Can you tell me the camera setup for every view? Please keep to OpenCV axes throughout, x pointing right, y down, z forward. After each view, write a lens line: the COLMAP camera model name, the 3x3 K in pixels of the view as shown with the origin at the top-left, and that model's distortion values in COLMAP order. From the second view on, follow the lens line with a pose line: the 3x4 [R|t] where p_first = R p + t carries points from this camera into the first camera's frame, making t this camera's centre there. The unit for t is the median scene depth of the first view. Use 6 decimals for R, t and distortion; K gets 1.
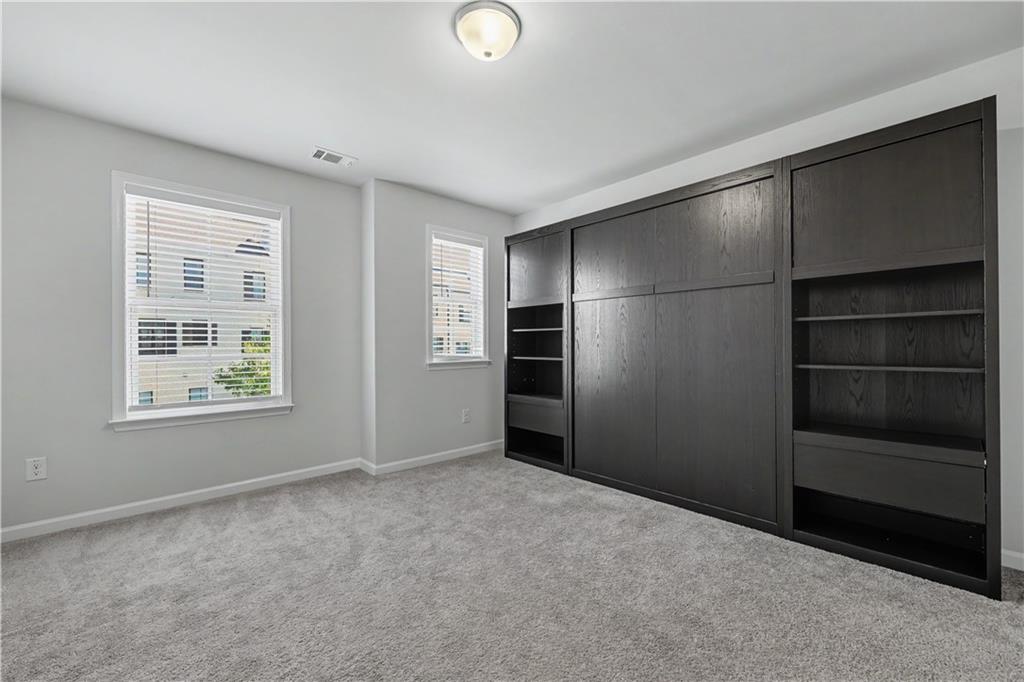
lens RADIAL K [[418.9, 0, 512.0], [0, 418.9, 341.0], [0, 0, 1]] dist [-0.000624, -0.000011]
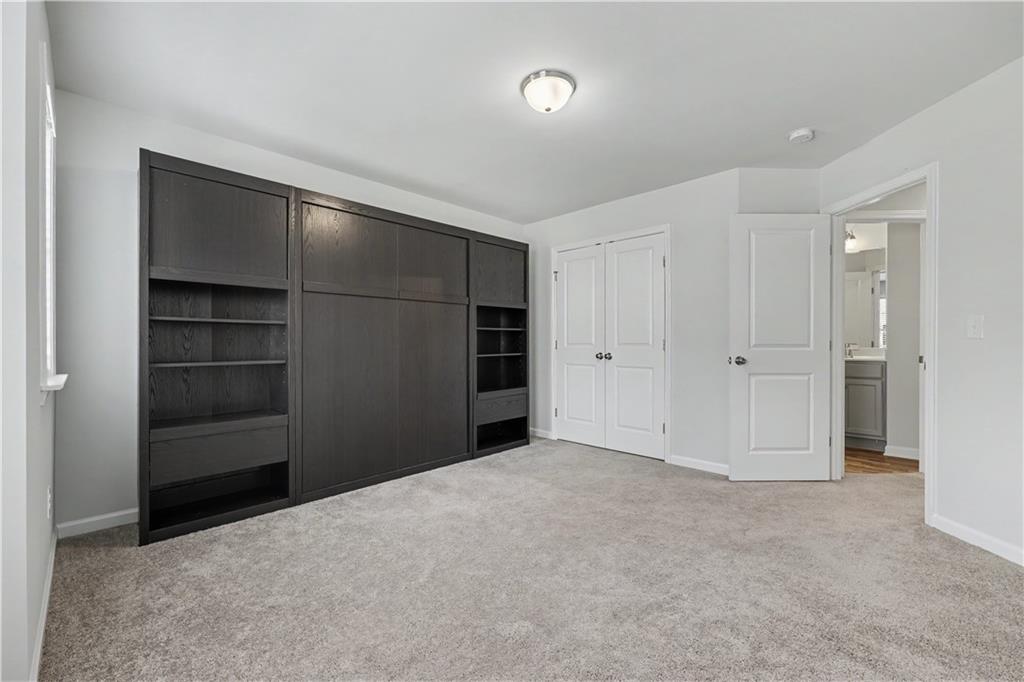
lens RADIAL K [[418.9, 0, 512.0], [0, 418.9, 341.0], [0, 0, 1]] dist [-0.000624, -0.000011]
pose [[-0.047316, 0.003591, 0.998874, -0.968365], [-0.008700, 0.999954, -0.004007, 0.004256], [-0.998842, -0.008879, -0.047283, 0.873088]]
